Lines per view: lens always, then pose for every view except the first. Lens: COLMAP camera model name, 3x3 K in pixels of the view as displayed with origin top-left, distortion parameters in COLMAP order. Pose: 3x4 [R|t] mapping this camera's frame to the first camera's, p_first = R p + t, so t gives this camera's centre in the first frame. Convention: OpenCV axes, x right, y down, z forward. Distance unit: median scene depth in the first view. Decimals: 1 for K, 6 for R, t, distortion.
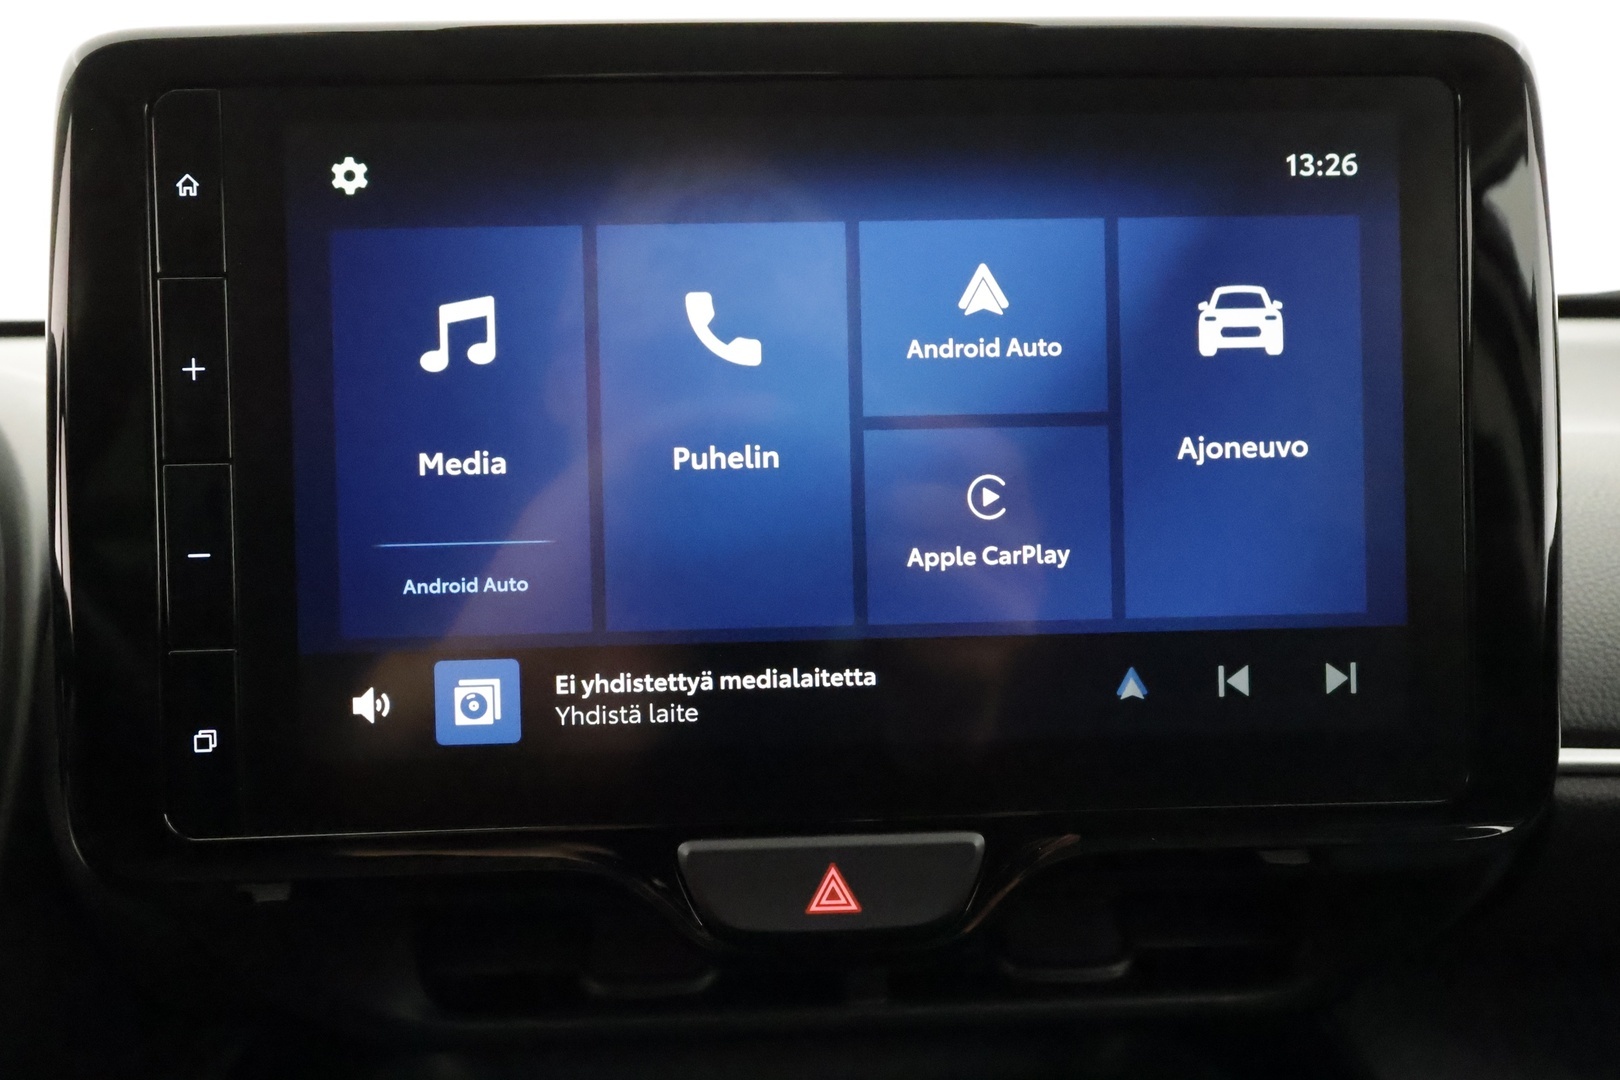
lens RADIAL K [[1281.6, 0, 807.1], [0, 1281.6, 538.5], [0, 0, 1]] dist [-0.002677, -0.019026]
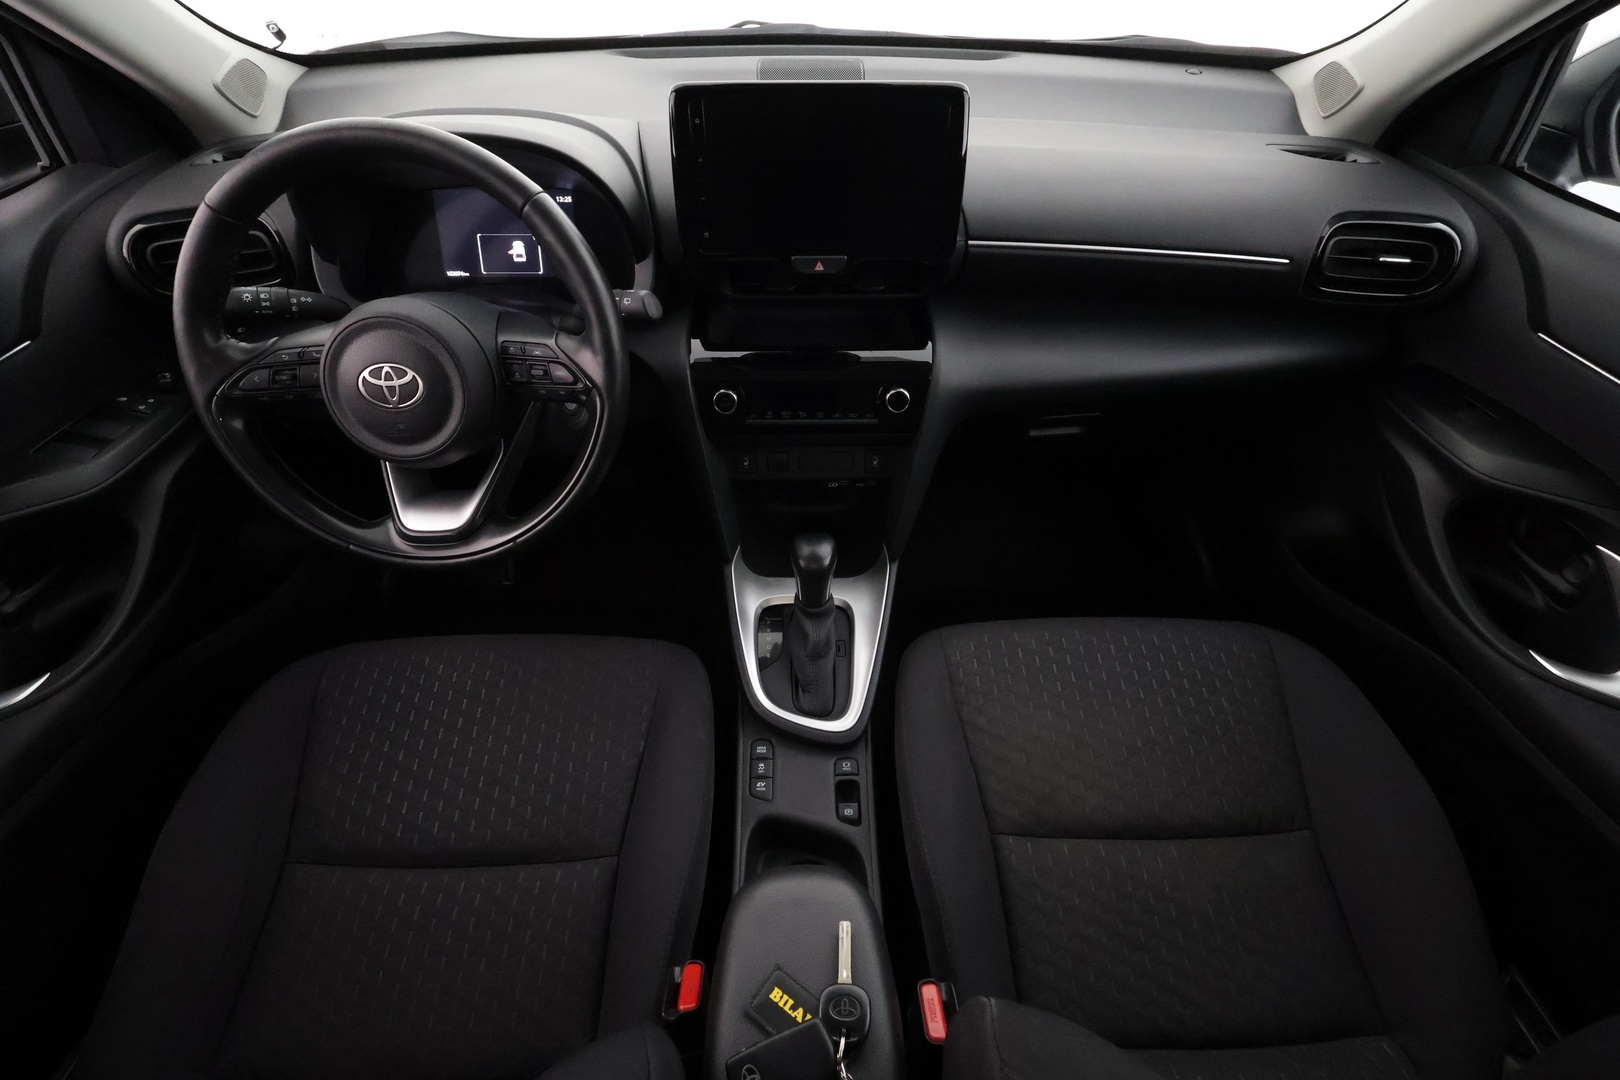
lens RADIAL K [[754.8, 0, 815.3], [0, 754.8, 541.3], [0, 0, 1]] dist [-0.000018, -0.000466]
pose [[0.999786, 0.020275, 0.004147, 0.013713], [-0.019158, 0.830975, 0.555980, -0.555547], [0.007826, -0.555940, 0.831185, -2.389975]]
